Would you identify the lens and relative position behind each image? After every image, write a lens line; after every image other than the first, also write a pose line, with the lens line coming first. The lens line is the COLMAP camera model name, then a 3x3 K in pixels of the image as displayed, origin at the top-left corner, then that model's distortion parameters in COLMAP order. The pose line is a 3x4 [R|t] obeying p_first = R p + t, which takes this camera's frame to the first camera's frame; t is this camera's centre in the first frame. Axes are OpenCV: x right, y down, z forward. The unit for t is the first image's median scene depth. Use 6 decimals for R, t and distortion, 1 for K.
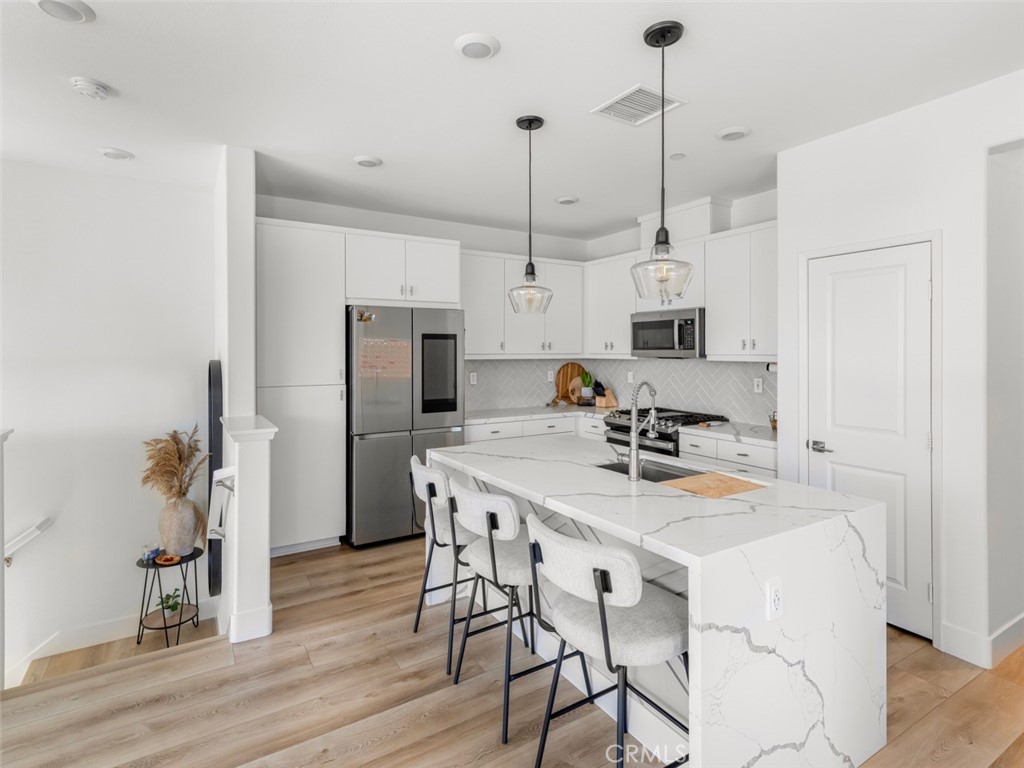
lens RADIAL K [[532.3, 0, 507.0], [0, 532.3, 352.7], [0, 0, 1]] dist [-0.000818, -0.000192]
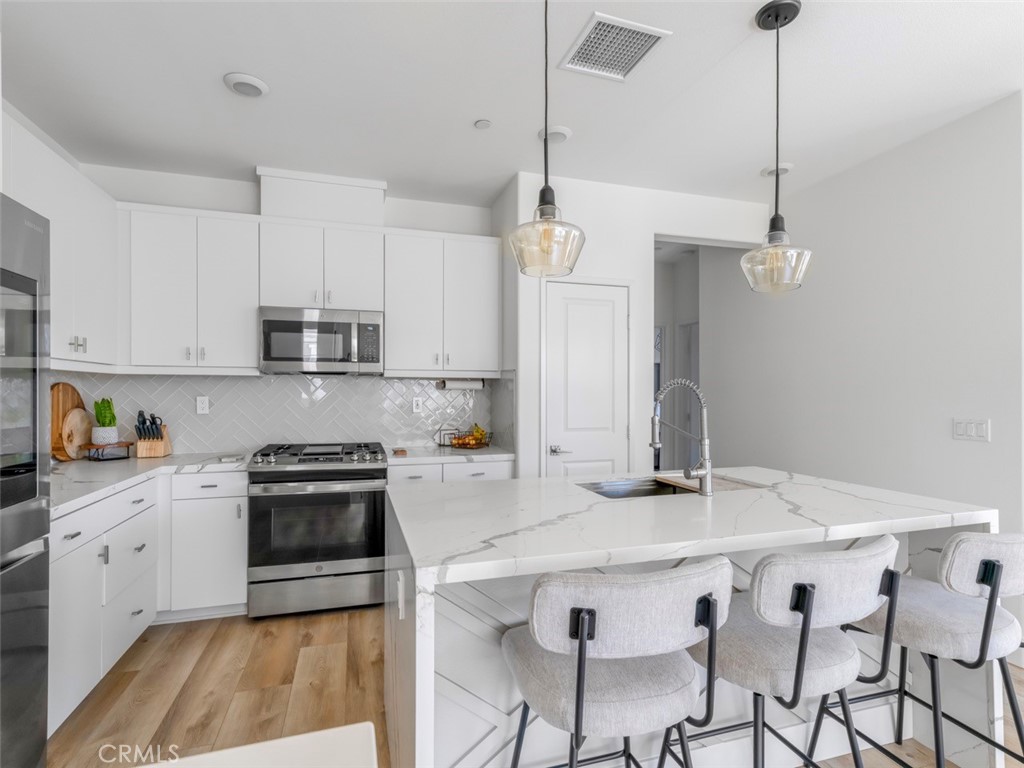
lens RADIAL K [[507.5, 0, 510.5], [0, 507.5, 387.9], [0, 0, 1]] dist [0.001947, 0.000104]
pose [[0.243114, 0.011447, 0.969930, -0.346178], [0.003241, 0.999915, -0.012613, 0.042663], [-0.969992, 0.006210, 0.243056, 0.609431]]
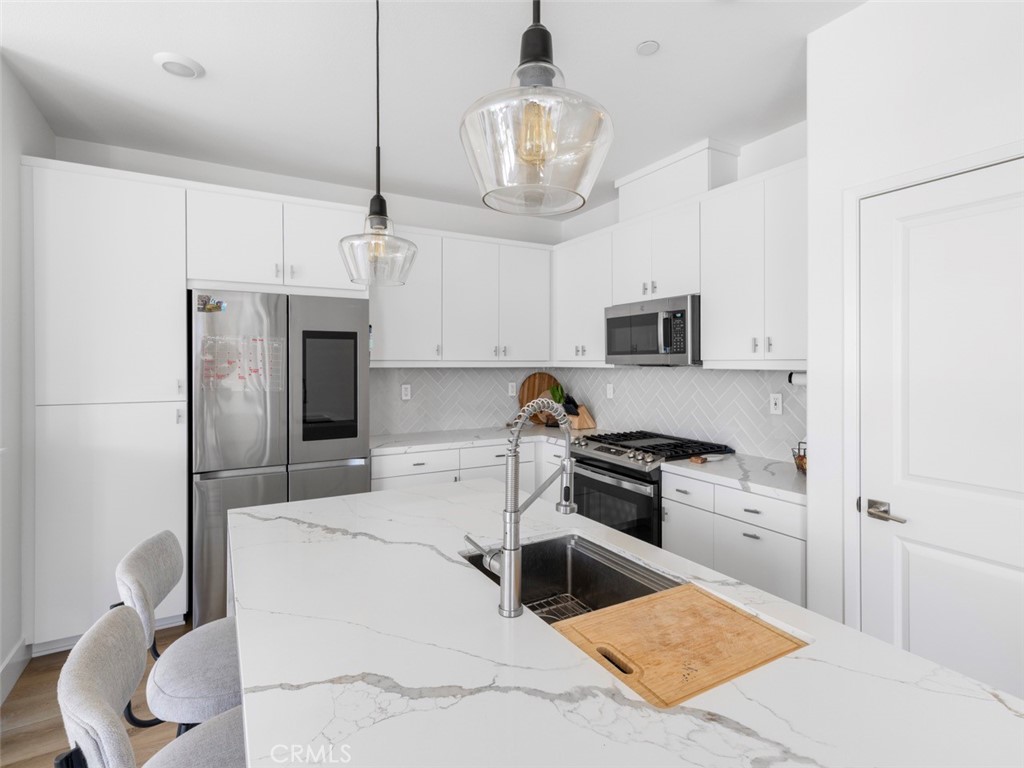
lens RADIAL K [[516.4, 0, 511.8], [0, 516.4, 364.8], [0, 0, 1]] dist [-0.001476, -0.000719]
pose [[0.999514, 0.001415, -0.031148, 0.139776], [-0.001437, 0.999999, -0.000694, 0.010322], [0.031147, 0.000738, 0.999515, 0.297843]]
